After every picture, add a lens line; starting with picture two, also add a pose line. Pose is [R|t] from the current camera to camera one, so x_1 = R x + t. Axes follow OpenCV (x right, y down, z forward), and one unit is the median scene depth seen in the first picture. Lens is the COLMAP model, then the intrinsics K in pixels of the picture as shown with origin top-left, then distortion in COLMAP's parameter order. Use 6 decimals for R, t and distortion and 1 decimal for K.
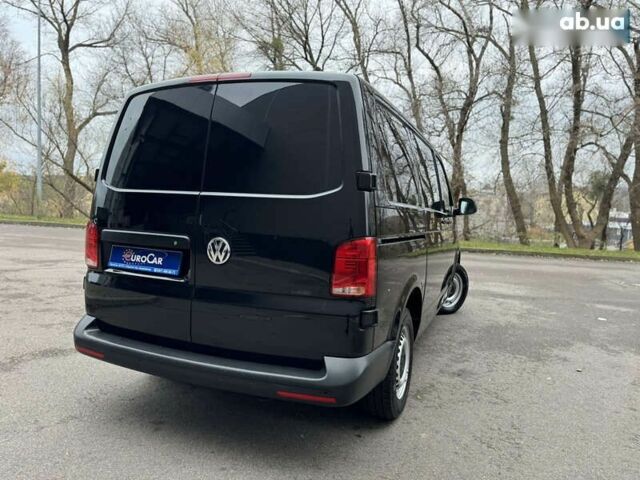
lens RADIAL K [[452.7, 0, 320.6], [0, 452.7, 238.0], [0, 0, 1]] dist [0.051007, -0.064815]
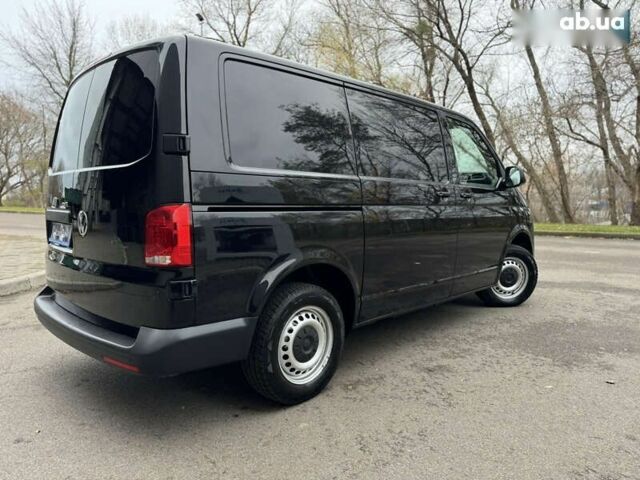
lens RADIAL K [[449.3, 0, 318.9], [0, 449.3, 242.1], [0, 0, 1]] dist [0.056757, -0.068339]
pose [[0.924033, -0.009607, -0.382192, 0.579588], [0.018362, 0.999646, 0.019268, 0.051425], [0.381872, -0.024822, 0.923882, 0.186111]]
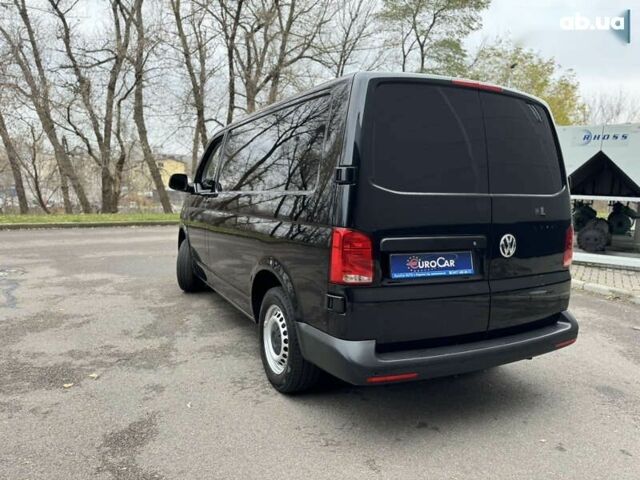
lens RADIAL K [[452.7, 0, 320.6], [0, 452.7, 238.0], [0, 0, 1]] dist [0.051007, -0.064815]
pose [[0.652625, -0.106284, 0.750189, -1.149970], [0.051661, 0.994050, 0.095891, -0.103364], [-0.755918, -0.023825, 0.654233, 0.503381]]
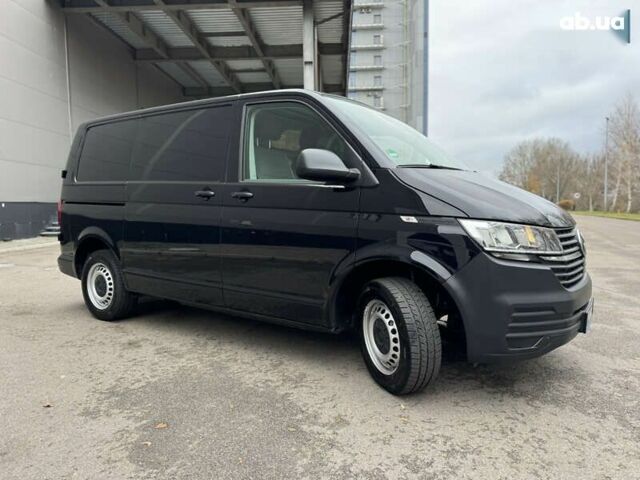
lens RADIAL K [[449.3, 0, 318.9], [0, 449.3, 242.1], [0, 0, 1]] dist [0.056757, -0.068339]
pose [[-0.213368, 0.030938, -0.976482, 1.570934], [-0.082771, 0.995332, 0.049621, -0.008361], [0.973459, 0.091412, -0.209812, 2.112814]]
